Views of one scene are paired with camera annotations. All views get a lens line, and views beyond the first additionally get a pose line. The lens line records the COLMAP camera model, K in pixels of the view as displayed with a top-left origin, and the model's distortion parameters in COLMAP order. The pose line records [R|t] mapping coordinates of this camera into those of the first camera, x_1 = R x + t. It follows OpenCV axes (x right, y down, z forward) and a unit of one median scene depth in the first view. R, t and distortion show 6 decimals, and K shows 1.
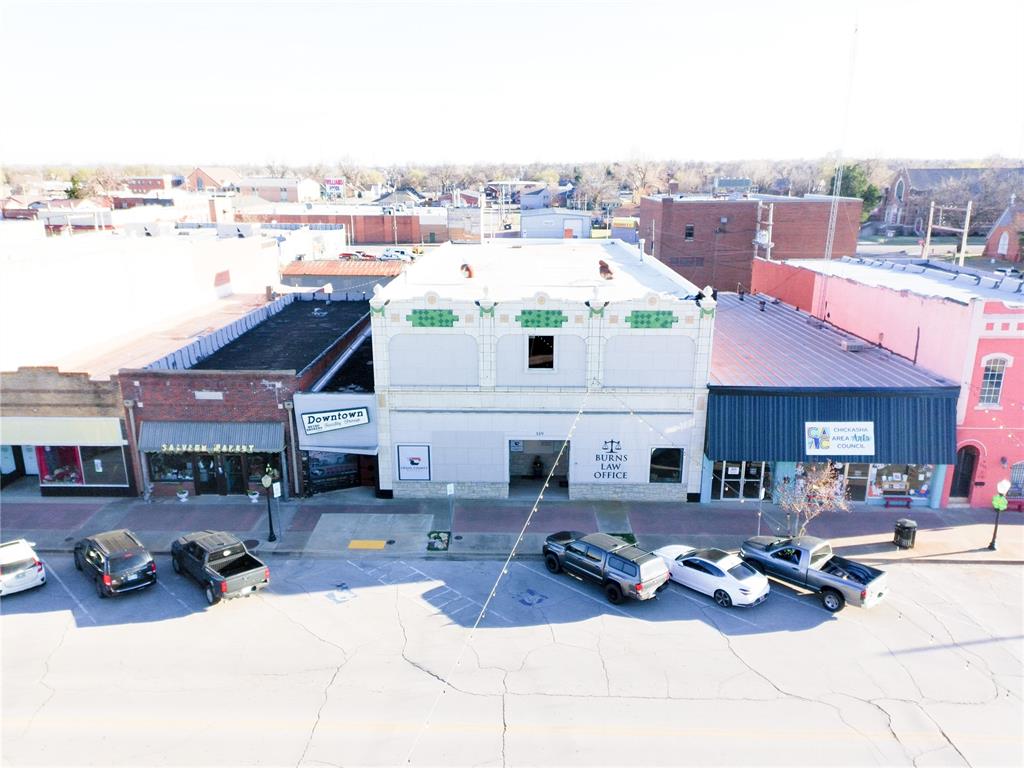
lens RADIAL K [[742.7, 0, 512.0], [0, 742.7, 384.0], [0, 0, 1]] dist [0.003416, 0.000118]
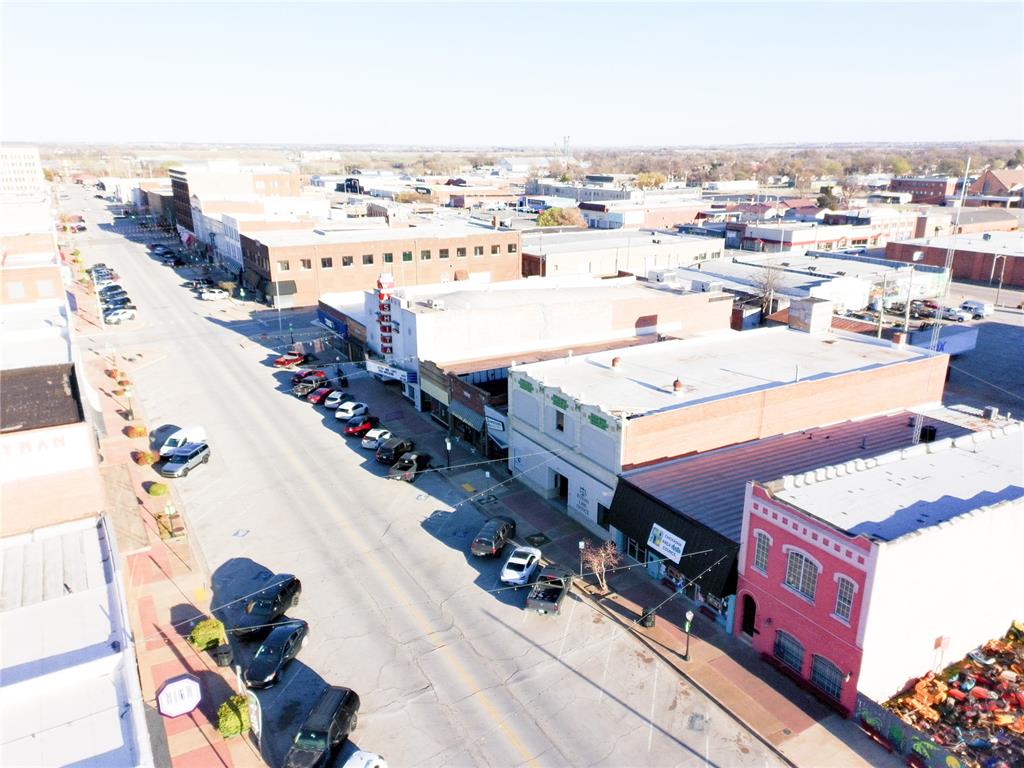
lens RADIAL K [[742.7, 0, 512.0], [0, 742.7, 384.0], [0, 0, 1]] dist [0.003416, 0.000118]
pose [[0.535129, 0.253201, -0.805932, 1.330661], [-0.231853, 0.961411, 0.148100, -0.352402], [0.812330, 0.107605, 0.573184, -0.068129]]
